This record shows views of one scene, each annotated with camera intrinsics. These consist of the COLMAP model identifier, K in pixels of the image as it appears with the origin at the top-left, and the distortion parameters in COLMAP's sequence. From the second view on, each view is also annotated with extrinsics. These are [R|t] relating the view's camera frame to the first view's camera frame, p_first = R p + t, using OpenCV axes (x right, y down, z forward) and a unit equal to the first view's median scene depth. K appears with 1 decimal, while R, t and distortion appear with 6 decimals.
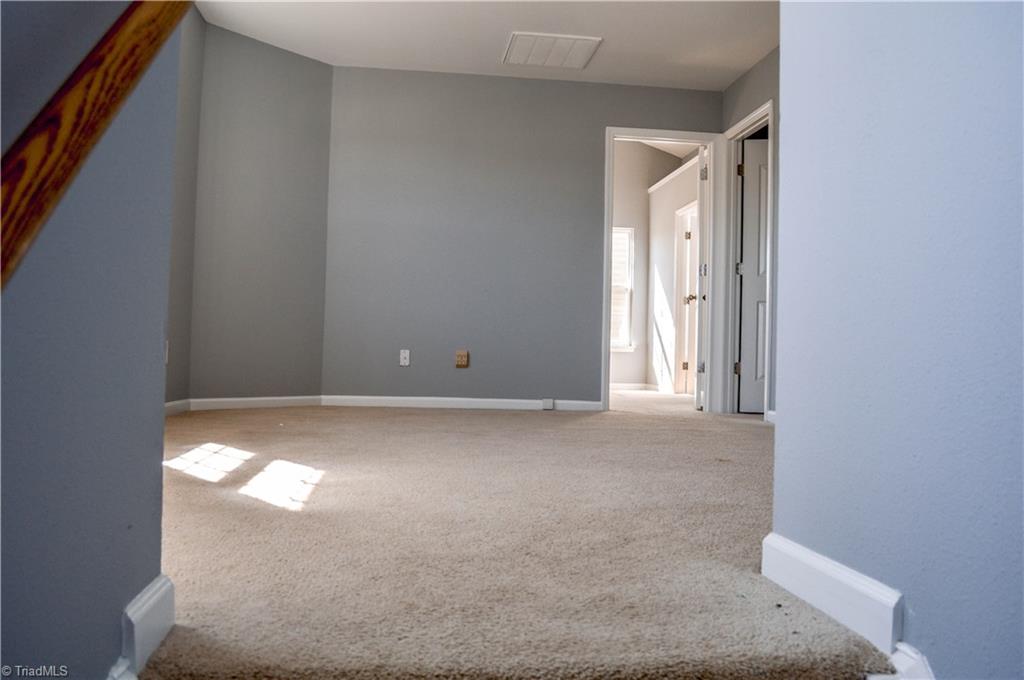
lens RADIAL K [[815.1, 0, 512.0], [0, 815.1, 340.0], [0, 0, 1]] dist [-0.080043, 0.003154]
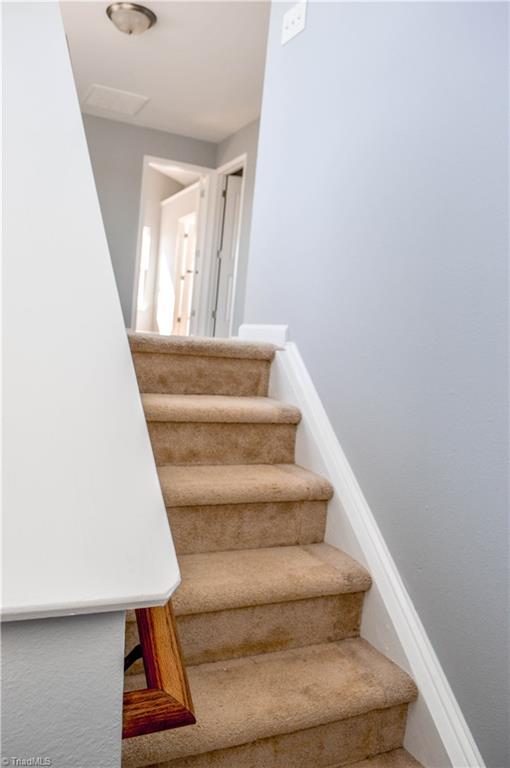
lens RADIAL K [[611.3, 0, 255.0], [0, 611.3, 384.0], [0, 0, 1]] dist [-0.080043, 0.003154]
pose [[0.935335, 0.034940, 0.352035, -0.077512], [-0.066980, 0.994602, 0.079245, 0.070169], [-0.347366, -0.097700, 0.932626, -0.204860]]
